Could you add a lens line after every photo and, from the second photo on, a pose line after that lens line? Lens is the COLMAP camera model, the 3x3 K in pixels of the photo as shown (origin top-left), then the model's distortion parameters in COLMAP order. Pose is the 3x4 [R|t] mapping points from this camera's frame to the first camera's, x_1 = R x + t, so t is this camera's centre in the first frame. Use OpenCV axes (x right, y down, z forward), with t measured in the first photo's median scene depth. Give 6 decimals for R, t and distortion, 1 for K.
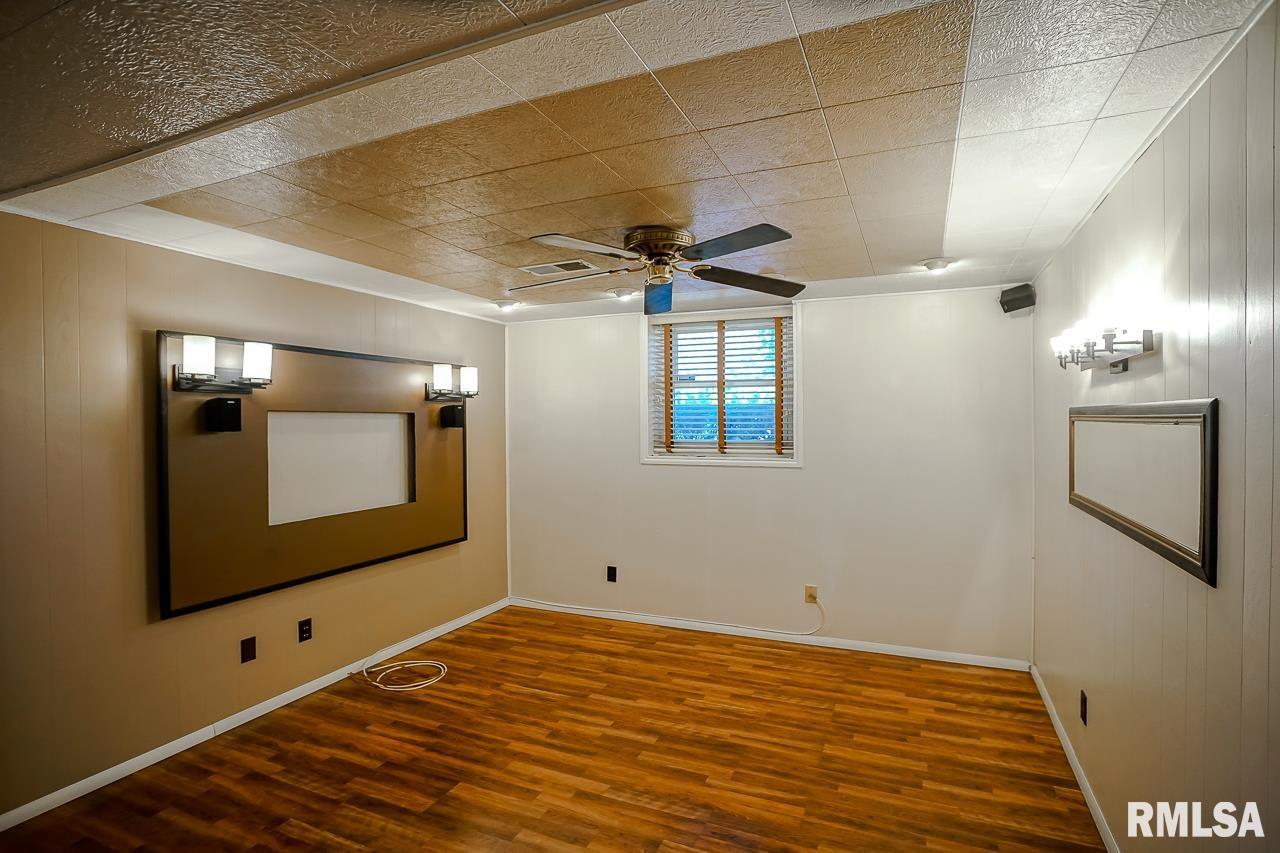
lens RADIAL K [[592.4, 0, 639.8], [0, 592.4, 429.0], [0, 0, 1]] dist [-0.025876, 0.000301]
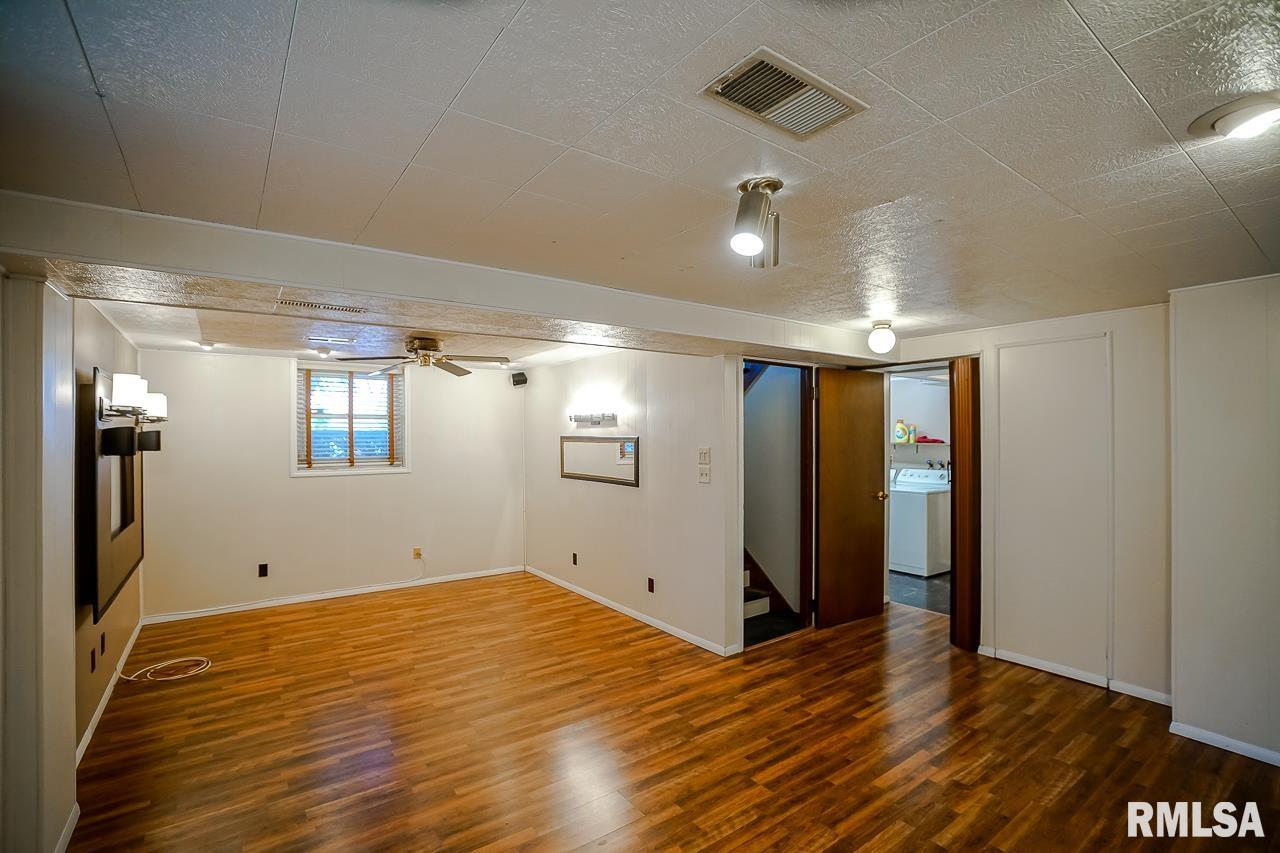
lens RADIAL K [[592.4, 0, 637.1], [0, 592.4, 429.2], [0, 0, 1]] dist [-0.025876, 0.000301]
pose [[0.509529, 0.003317, 0.860447, -0.897038], [0.017449, 0.999747, -0.014186, -0.019079], [-0.860276, 0.022242, 0.509343, -0.361332]]
